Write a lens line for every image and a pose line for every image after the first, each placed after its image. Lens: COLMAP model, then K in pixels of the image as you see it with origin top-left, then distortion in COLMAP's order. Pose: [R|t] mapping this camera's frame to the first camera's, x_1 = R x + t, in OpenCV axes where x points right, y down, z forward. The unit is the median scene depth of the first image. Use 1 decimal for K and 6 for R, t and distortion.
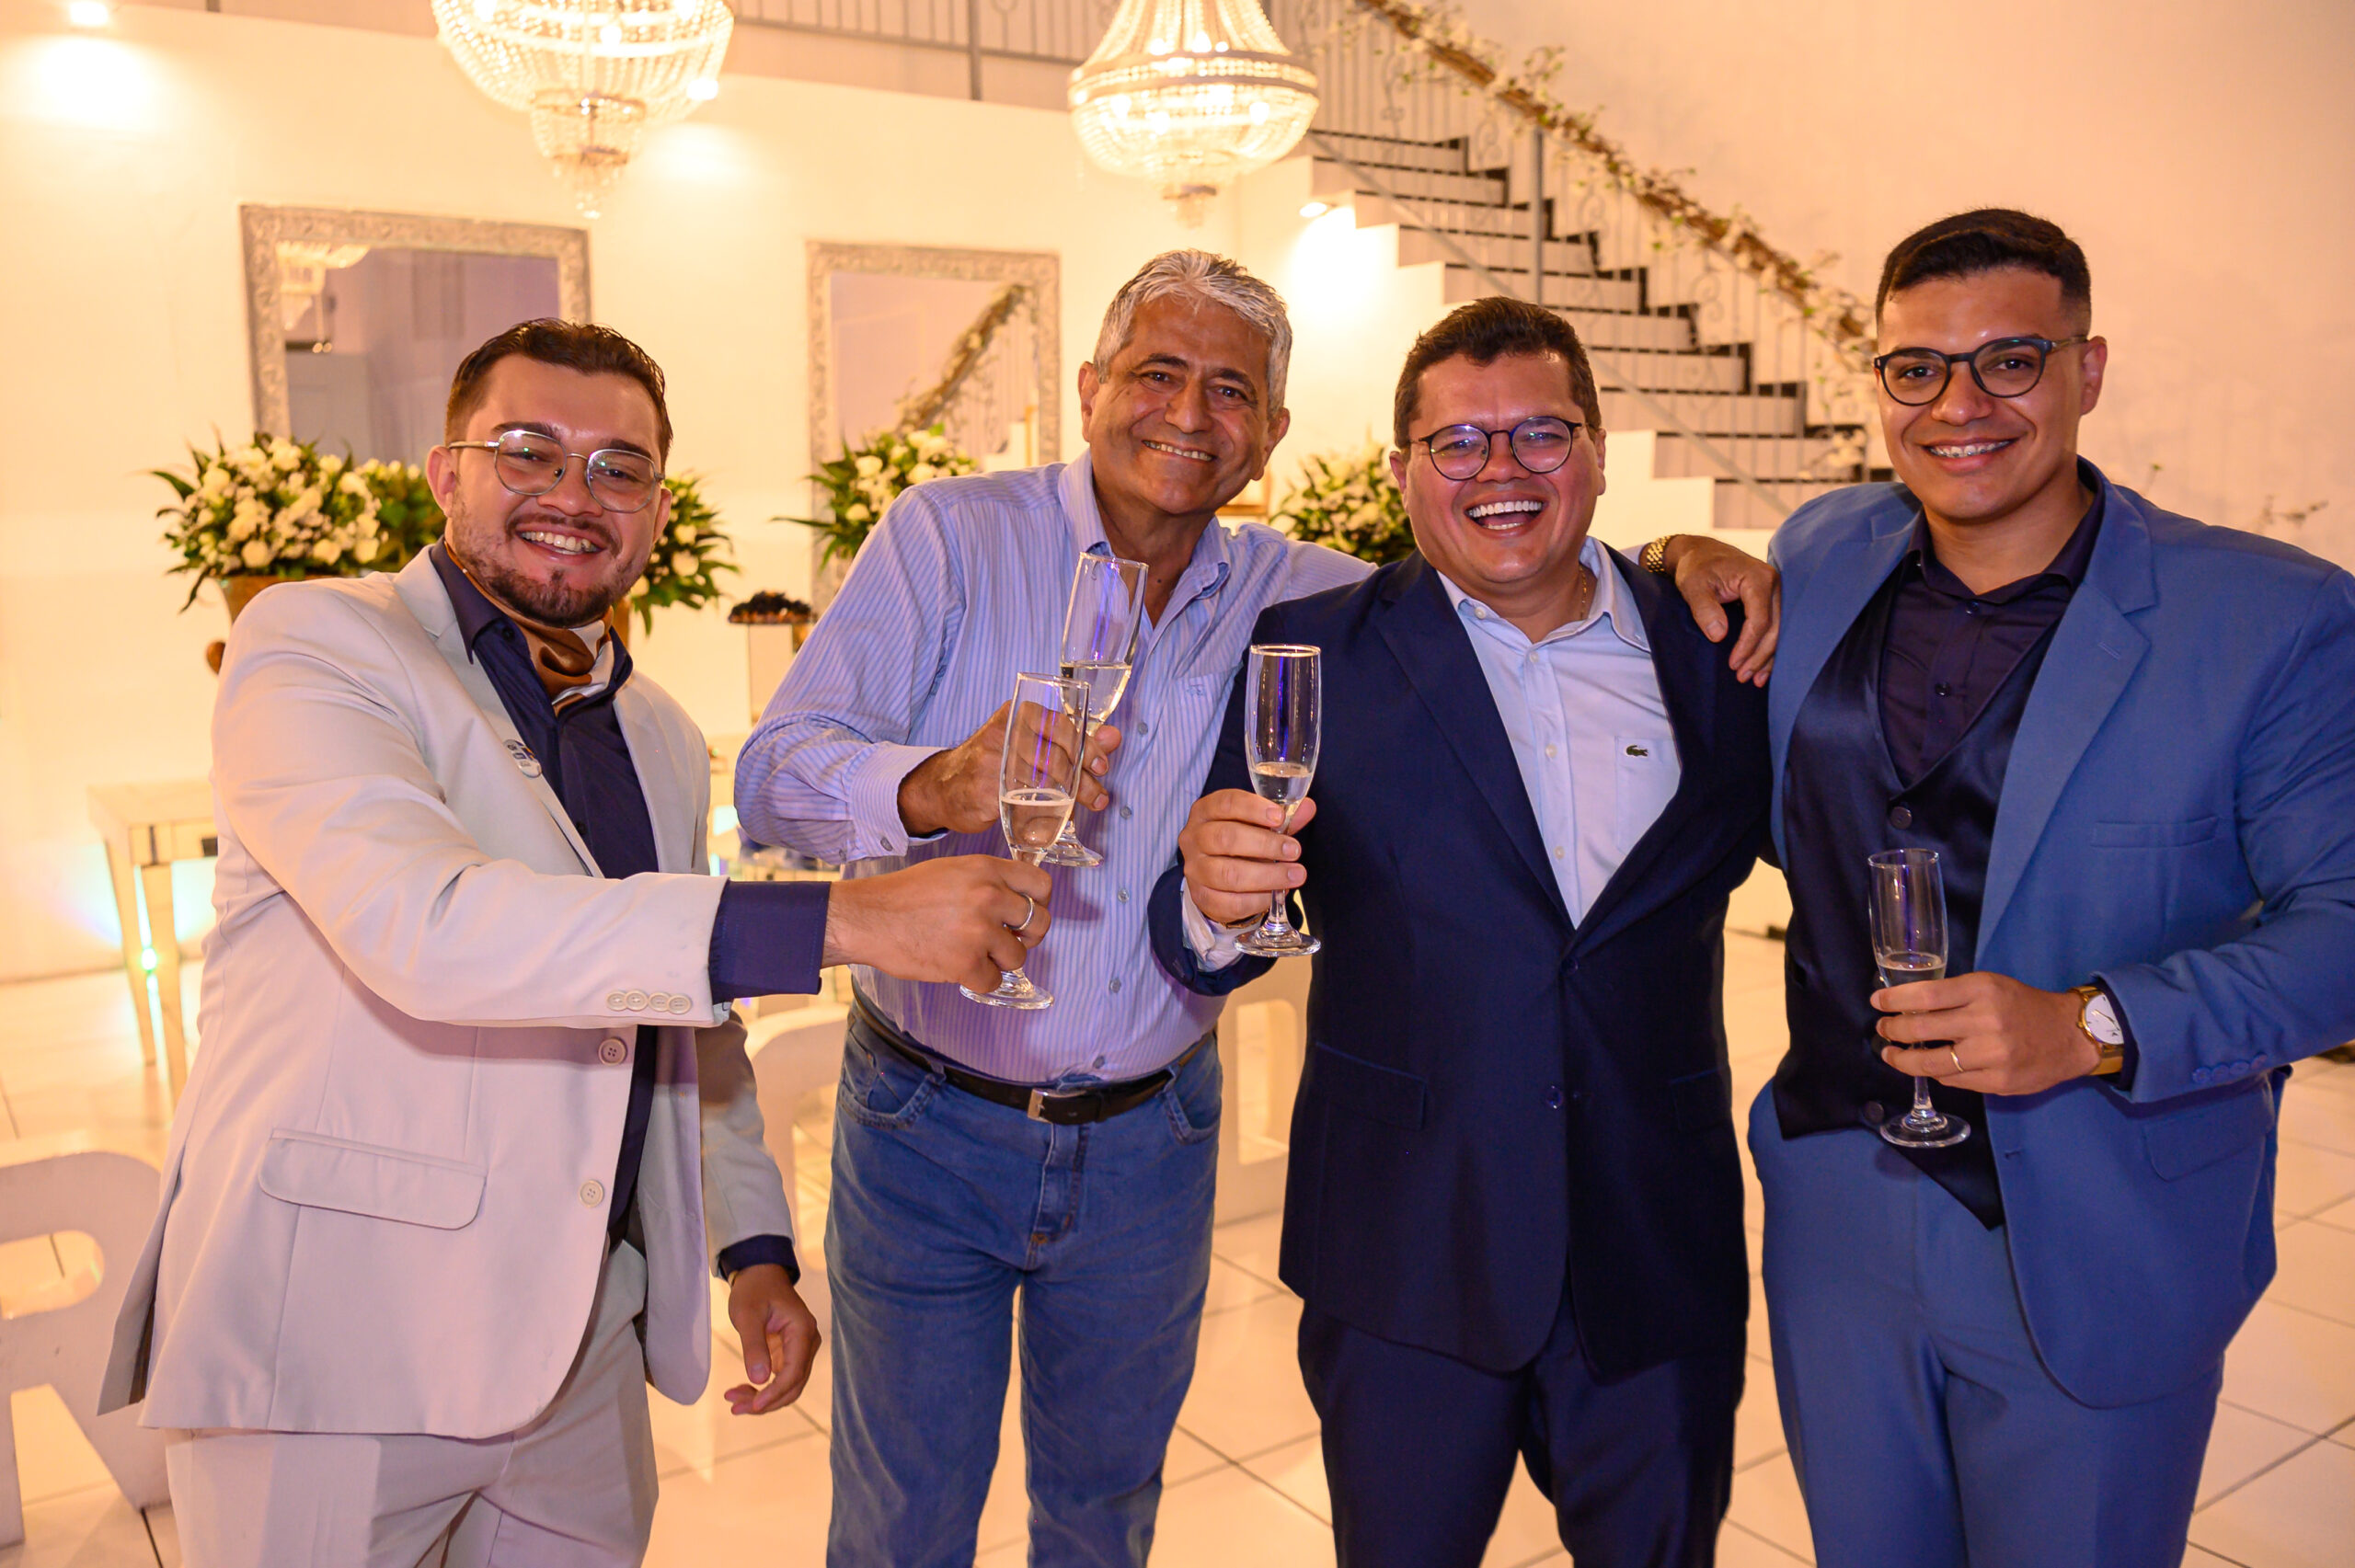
lens RADIAL K [[1987.1, 0, 1176.5], [0, 1987.1, 736.3], [0, 0, 1]] dist [-0.010403, -0.018413]
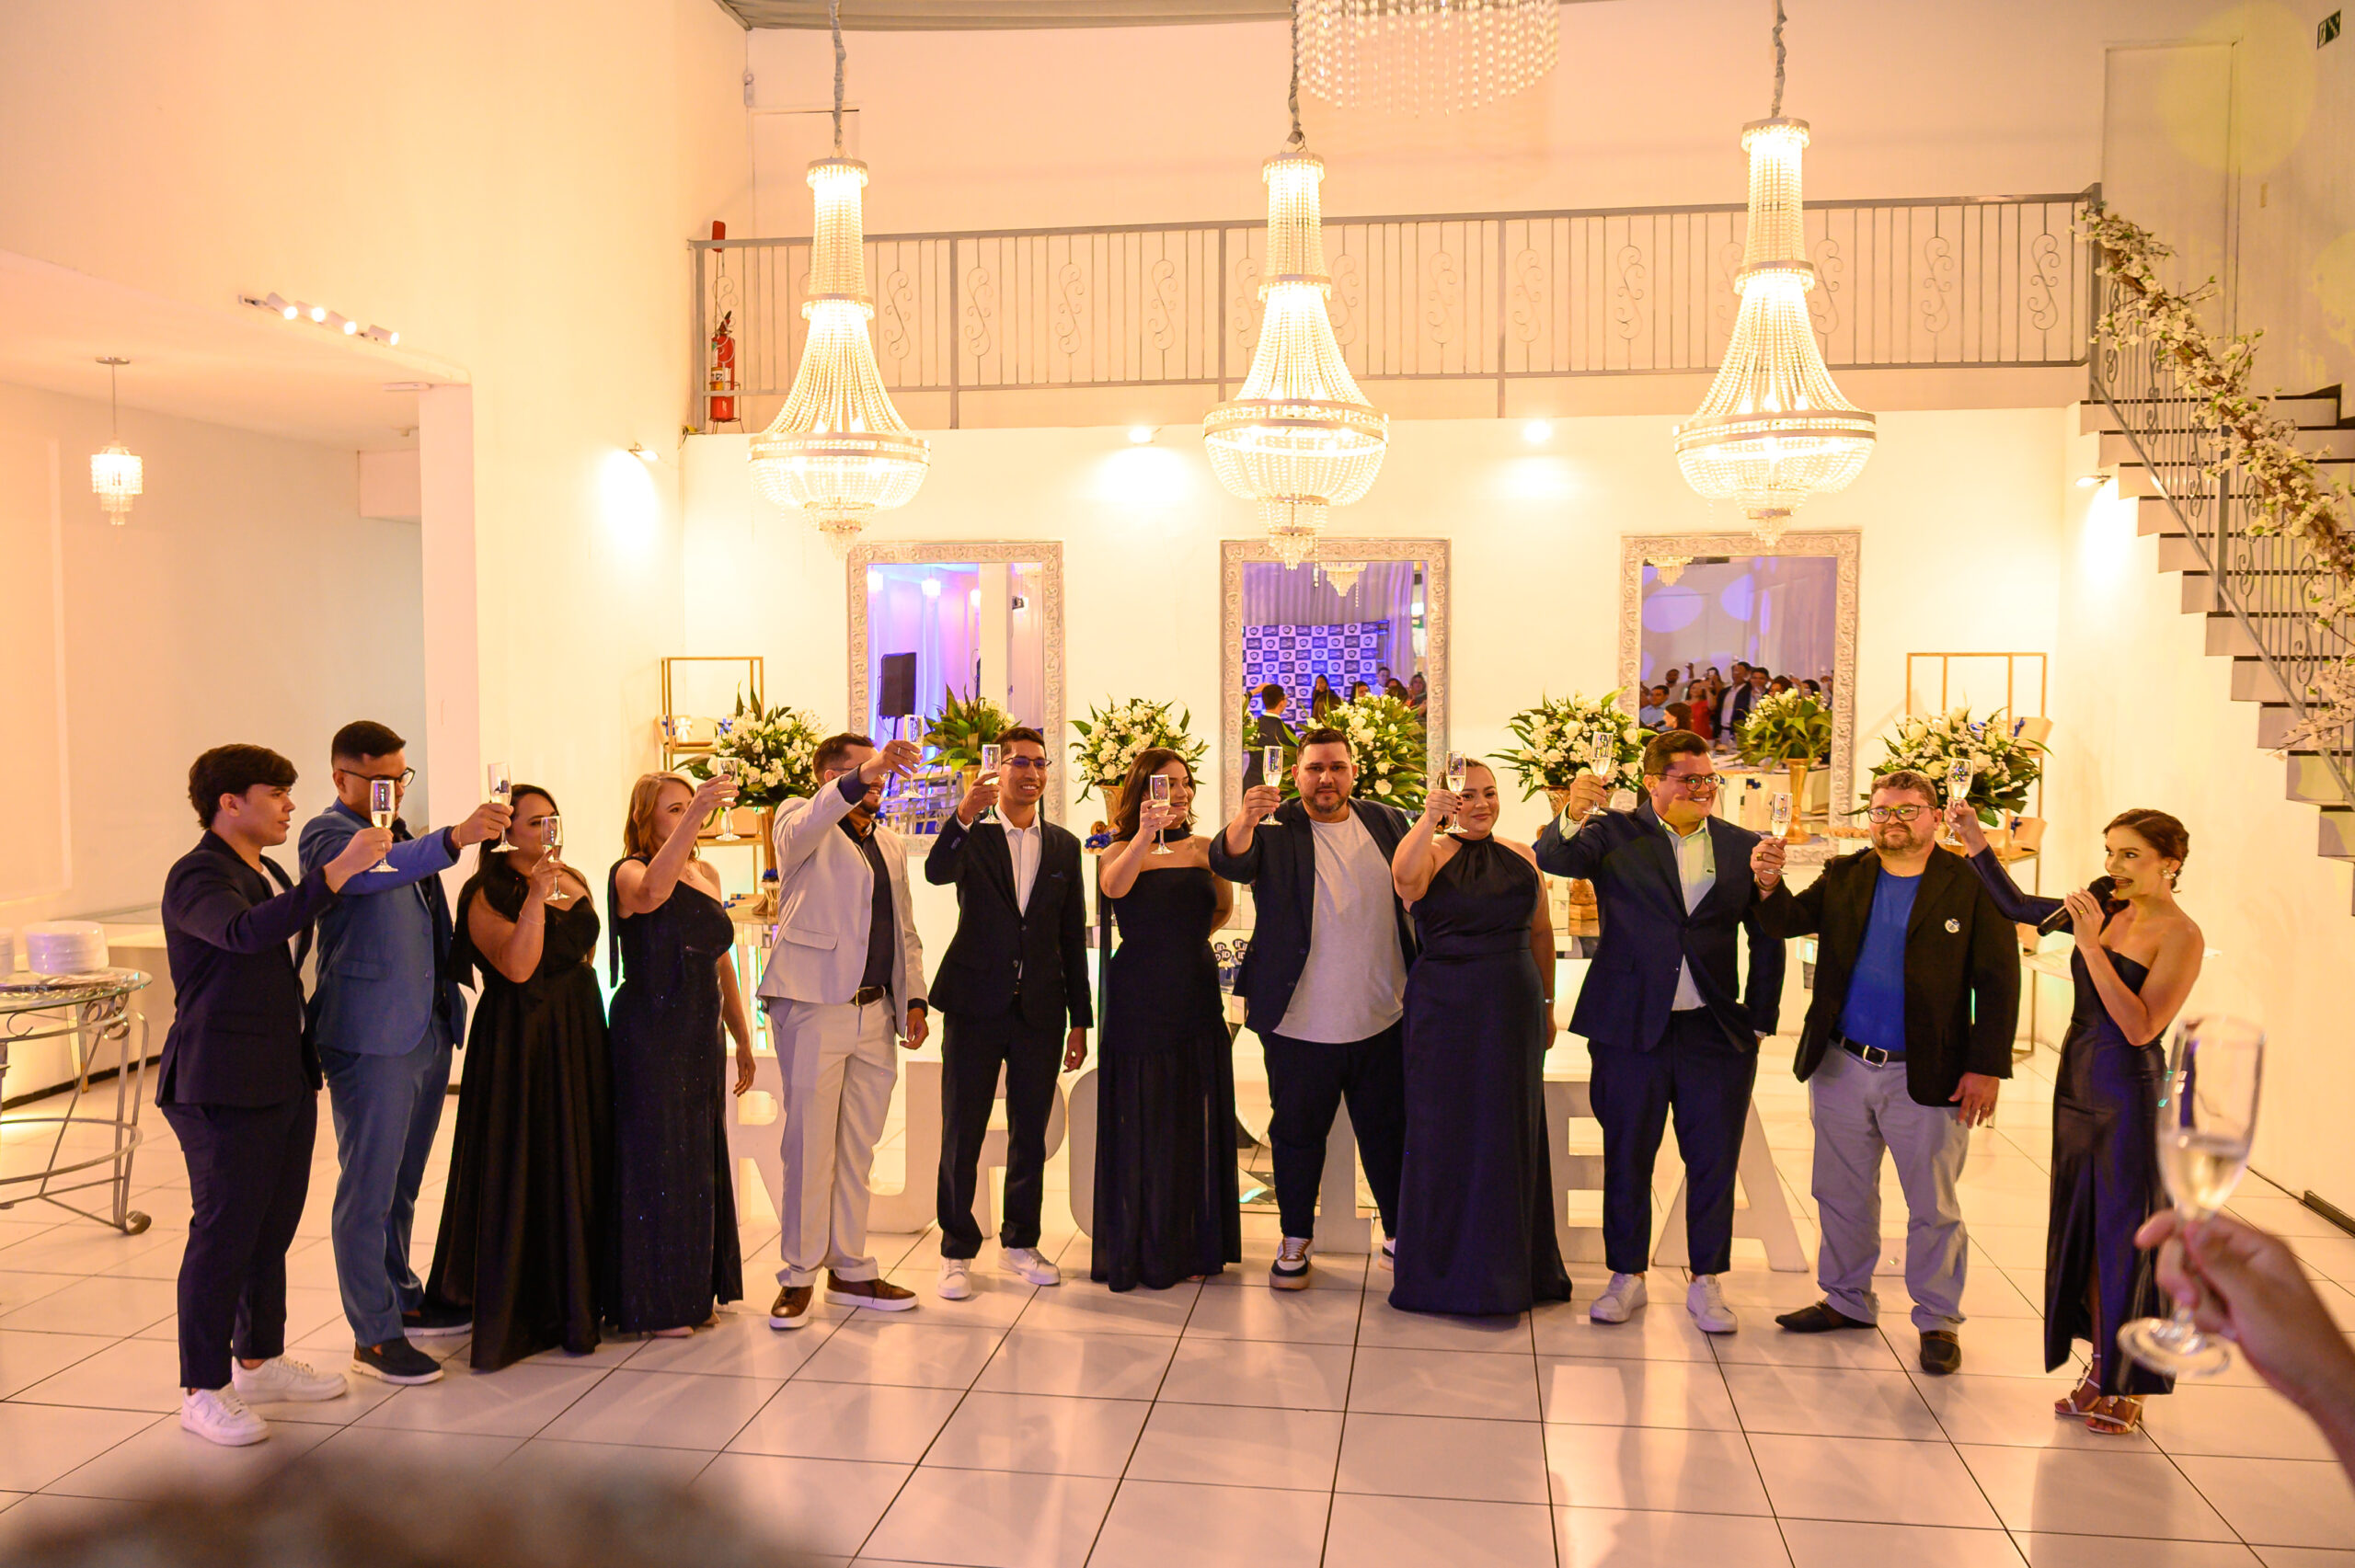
lens RADIAL K [[1987.1, 0, 1181.7], [0, 1987.1, 781.1], [0, 0, 1]] dist [-0.010403, -0.018413]
pose [[0.744222, 0.052642, -0.665854, 0.544751], [-0.088107, 0.995915, -0.019740, -0.042543], [0.662095, 0.073357, 0.745821, -0.176830]]
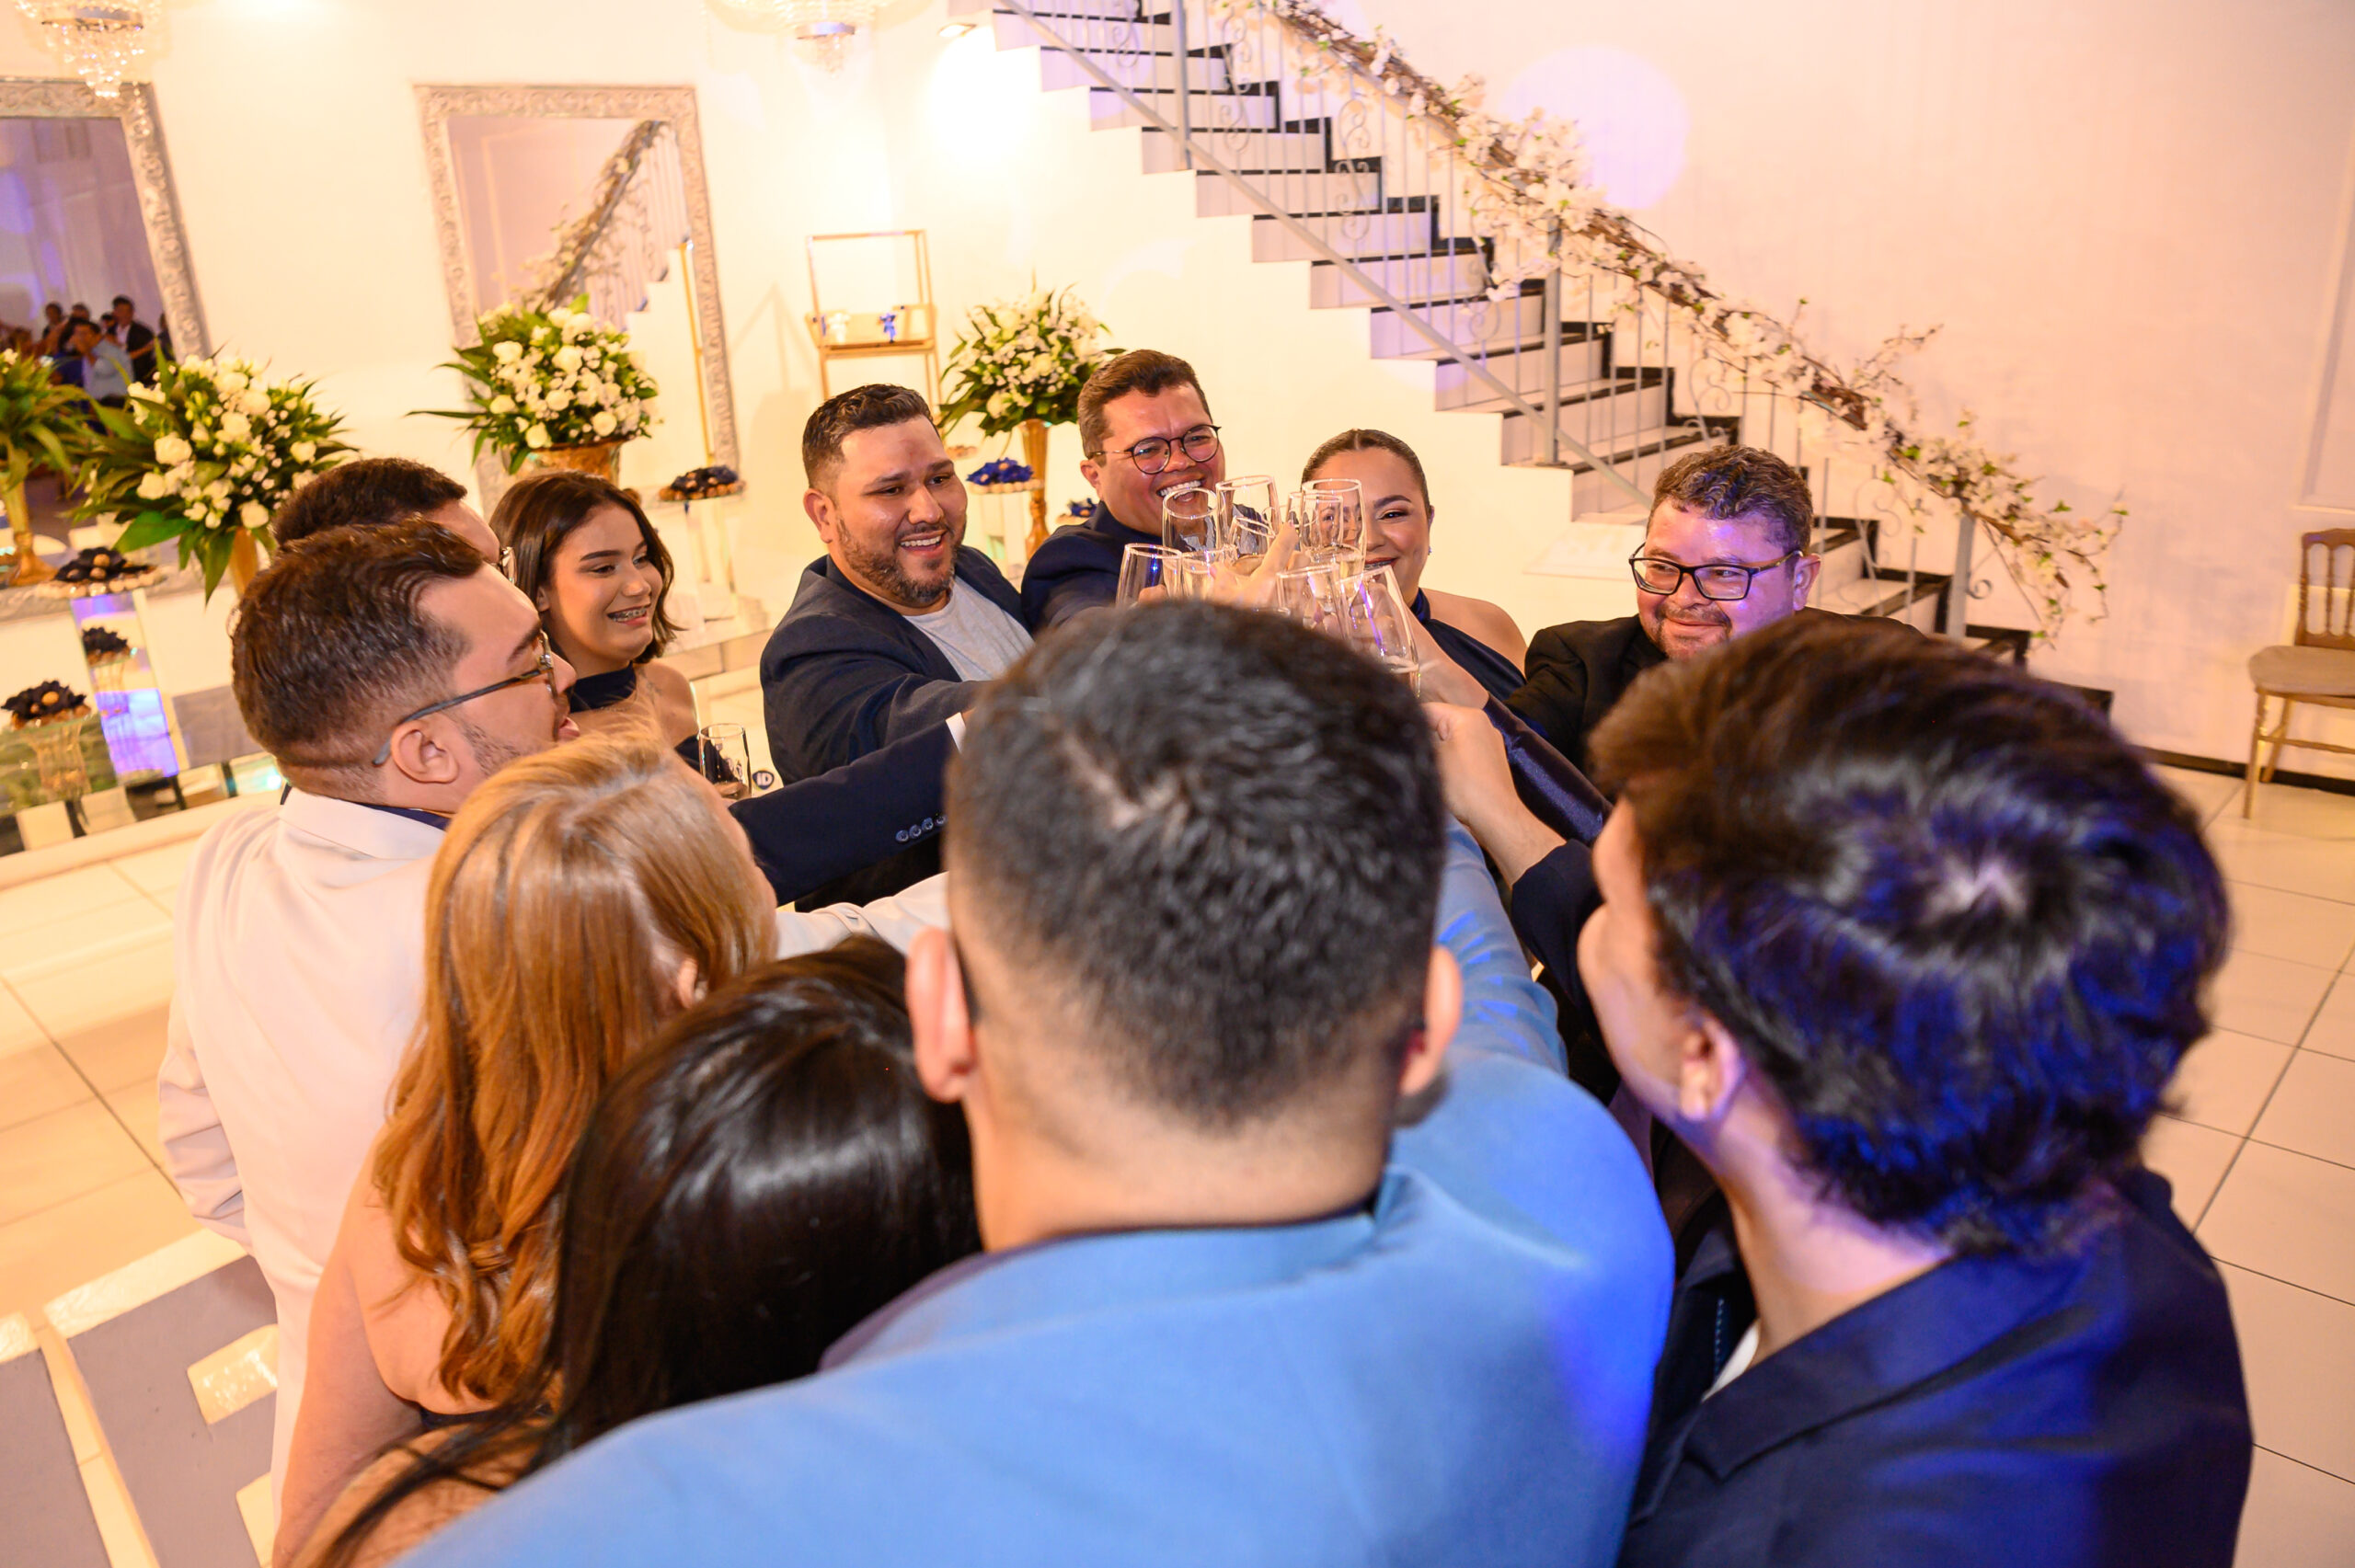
lens RADIAL K [[1604.8, 0, 1164.3], [0, 1604.8, 772.7], [0, 0, 1]] dist [-0.013435, -0.002453]
pose [[0.980285, -0.099655, 0.170615, -0.000821], [0.064596, 0.977682, 0.199911, -0.068439], [-0.186729, -0.184949, 0.964845, 0.170690]]
